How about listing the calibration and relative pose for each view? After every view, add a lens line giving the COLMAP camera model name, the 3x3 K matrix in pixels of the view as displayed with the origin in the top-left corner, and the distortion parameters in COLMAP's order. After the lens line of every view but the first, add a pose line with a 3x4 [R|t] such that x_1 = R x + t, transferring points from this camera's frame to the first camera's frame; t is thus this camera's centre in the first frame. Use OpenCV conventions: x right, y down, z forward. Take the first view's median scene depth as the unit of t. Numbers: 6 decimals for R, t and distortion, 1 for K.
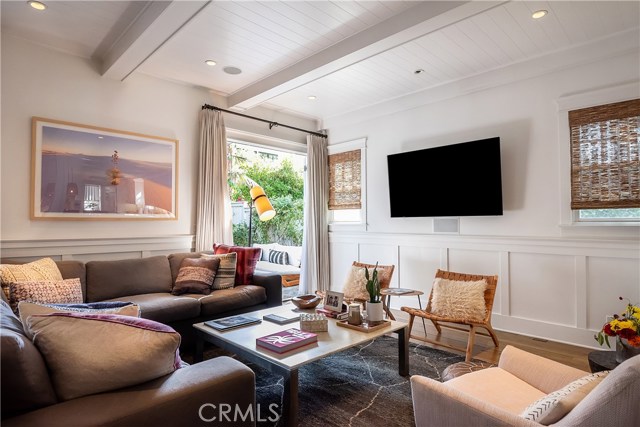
lens RADIAL K [[358.7, 0, 344.9], [0, 358.7, 205.9], [0, 0, 1]] dist [0.003626, -0.008196]
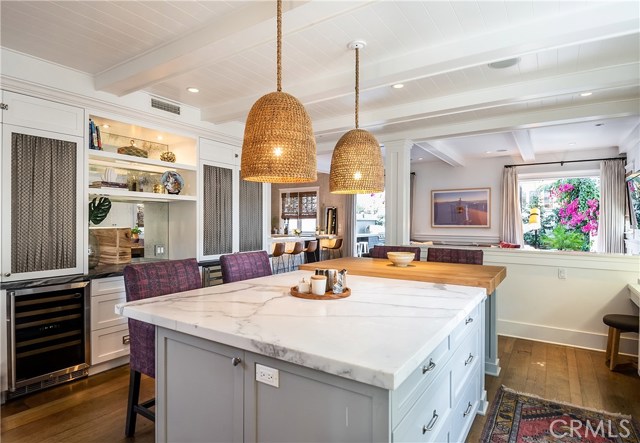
lens RADIAL K [[366.8, 0, 319.8], [0, 366.8, 222.6], [0, 0, 1]] dist [-0.013542, -0.004759]
pose [[0.189551, 0.006667, -0.981848, 1.456383], [0.037857, 0.999184, 0.014093, -0.062405], [0.981141, -0.039841, 0.189144, -0.324483]]
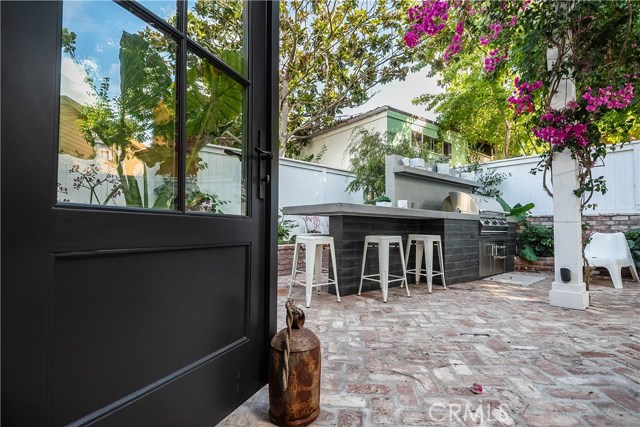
lens RADIAL K [[316.0, 0, 324.9], [0, 316.0, 215.4], [0, 0, 1]] dist [-0.023832, -0.001972]
pose [[-0.116442, -0.041016, -0.992350, -0.983358], [0.029222, 0.998573, -0.044702, 0.163597], [0.992767, -0.034203, -0.115077, 0.567342]]
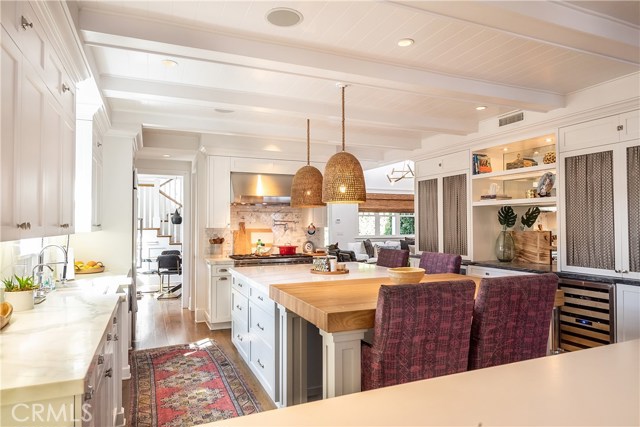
lens RADIAL K [[402.7, 0, 321.9], [0, 402.7, 217.4], [0, 0, 1]] dist [0.009067, 0.000324]
pose [[-0.919565, 0.017114, 0.392564, 0.516087], [-0.006961, 0.998185, -0.059822, -0.018562], [-0.392875, -0.057743, -0.917777, 0.689891]]
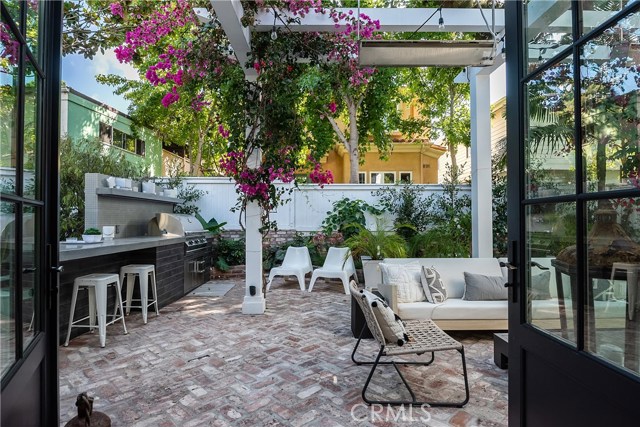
lens RADIAL K [[347.0, 0, 323.4], [0, 347.0, 211.0], [0, 0, 1]] dist [-0.015534, 0.001045]
pose [[0.702832, -0.012402, -0.711247, -0.831737], [0.023724, 0.999700, 0.006012, 0.038745], [0.710960, -0.021099, 0.702916, 0.431434]]
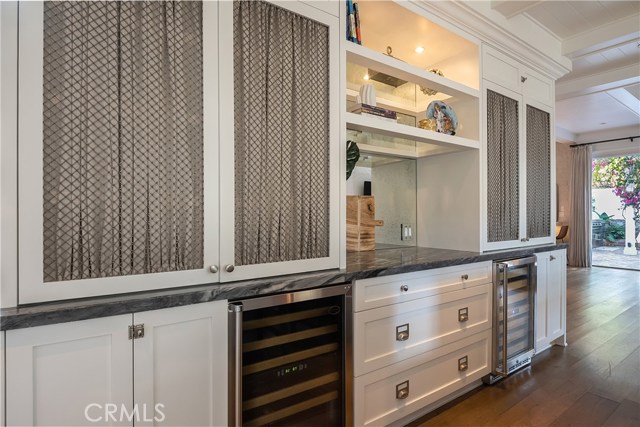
lens RADIAL K [[347.0, 0, 323.6], [0, 347.0, 216.0], [0, 0, 1]] dist [-0.015534, 0.001045]
pose [[-0.184174, 0.014844, -0.982782, 0.990357], [0.042435, 0.999074, 0.007137, -0.025940], [0.981977, -0.040390, -0.184633, -0.621532]]
